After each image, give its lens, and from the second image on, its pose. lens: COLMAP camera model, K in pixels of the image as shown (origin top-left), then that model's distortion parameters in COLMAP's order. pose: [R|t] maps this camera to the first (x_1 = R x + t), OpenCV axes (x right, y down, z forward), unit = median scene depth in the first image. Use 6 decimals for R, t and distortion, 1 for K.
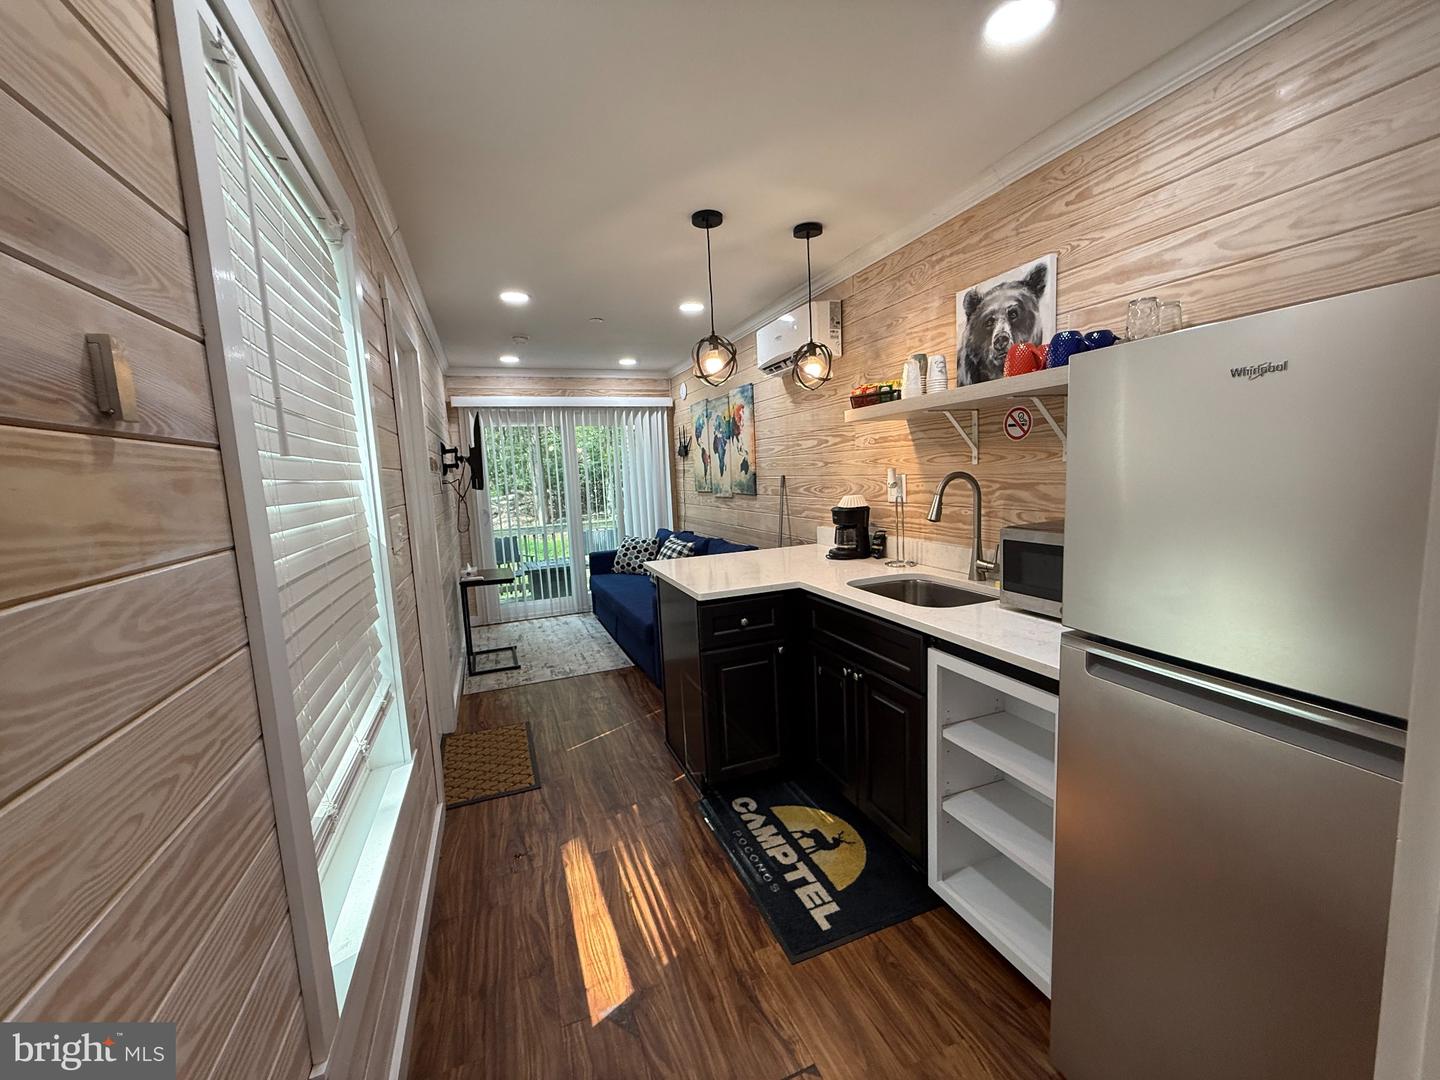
lens RADIAL K [[571.8, 0, 714.8], [0, 571.8, 536.6], [0, 0, 1]] dist [-0.000681, -0.000449]
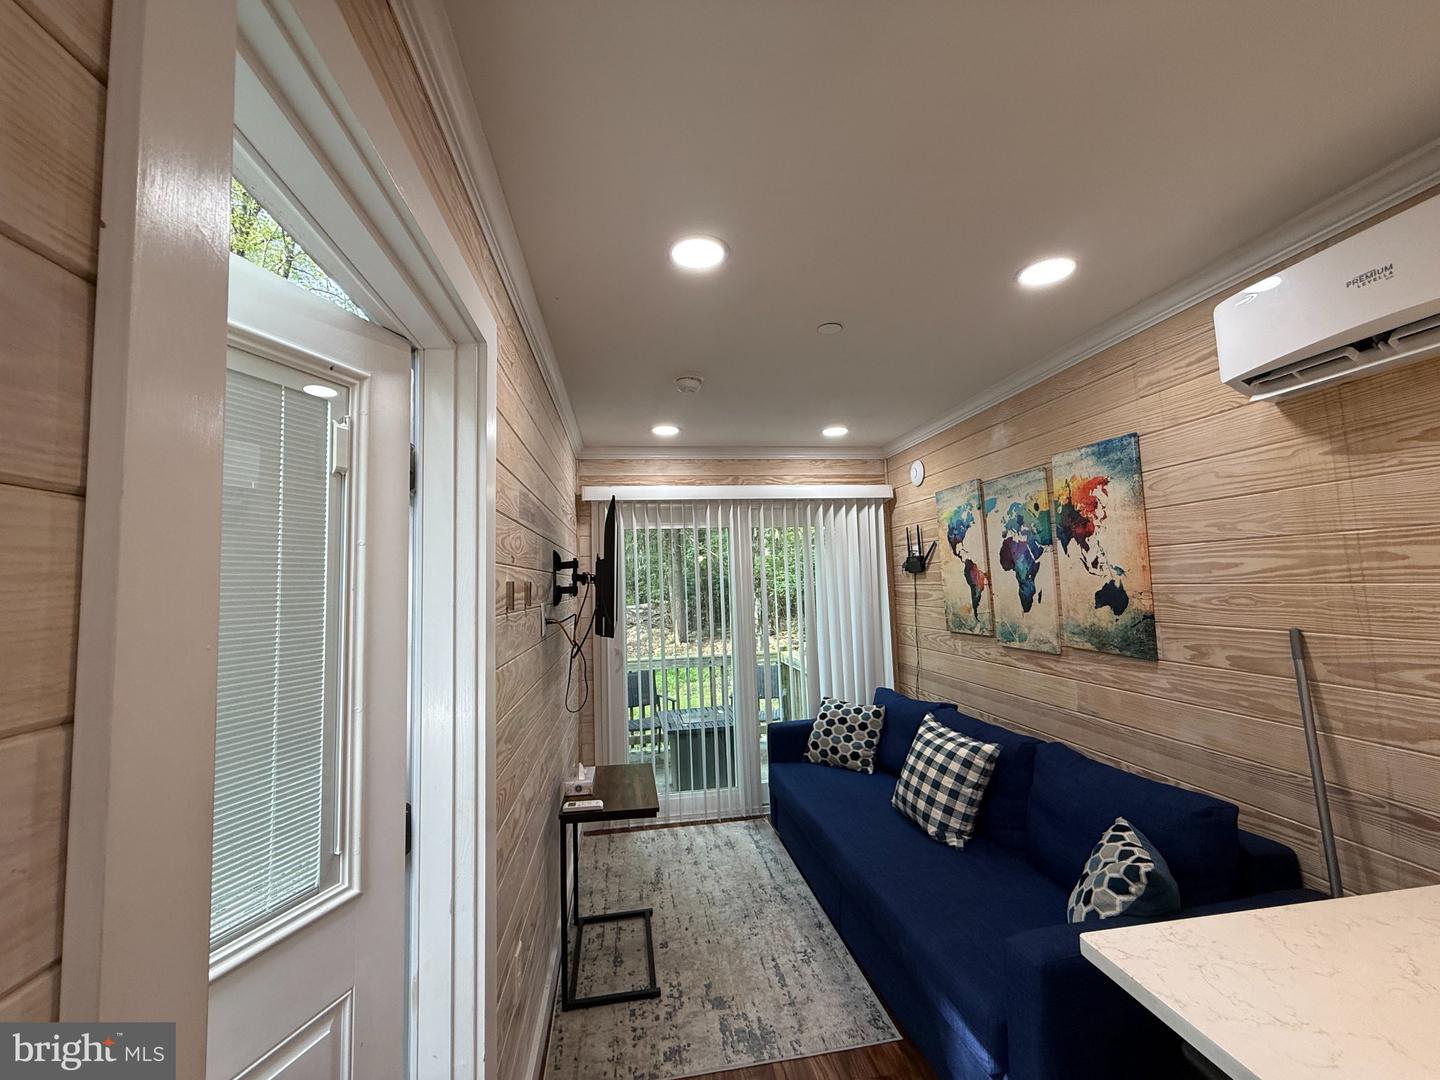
lens RADIAL K [[571.8, 0, 714.8], [0, 571.8, 536.6], [0, 0, 1]] dist [-0.000681, -0.000449]
pose [[0.974915, -0.005956, -0.222496, -0.160002], [-0.036236, 0.982058, -0.185065, -0.065800], [0.219606, 0.188485, 0.957208, 0.406715]]
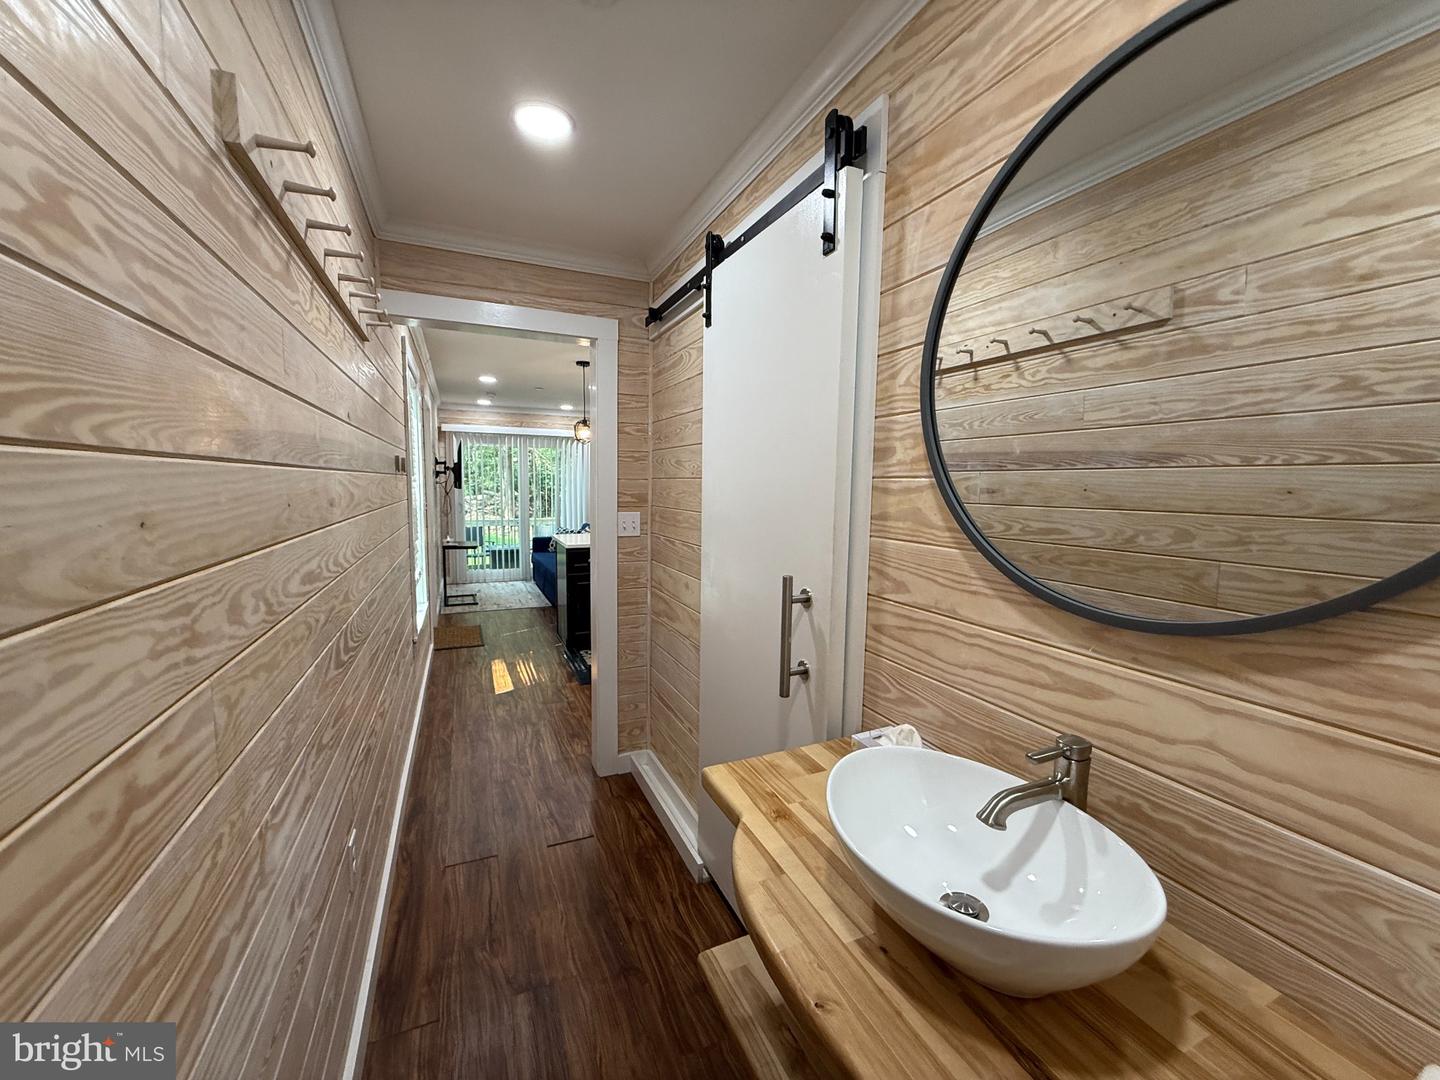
lens RADIAL K [[571.8, 0, 714.8], [0, 571.8, 536.6], [0, 0, 1]] dist [-0.000681, -0.000449]
pose [[0.997355, 0.054168, 0.048463, 0.194496], [-0.053044, 0.998299, -0.024190, 0.043990], [-0.049690, 0.021555, 0.998532, -0.527383]]
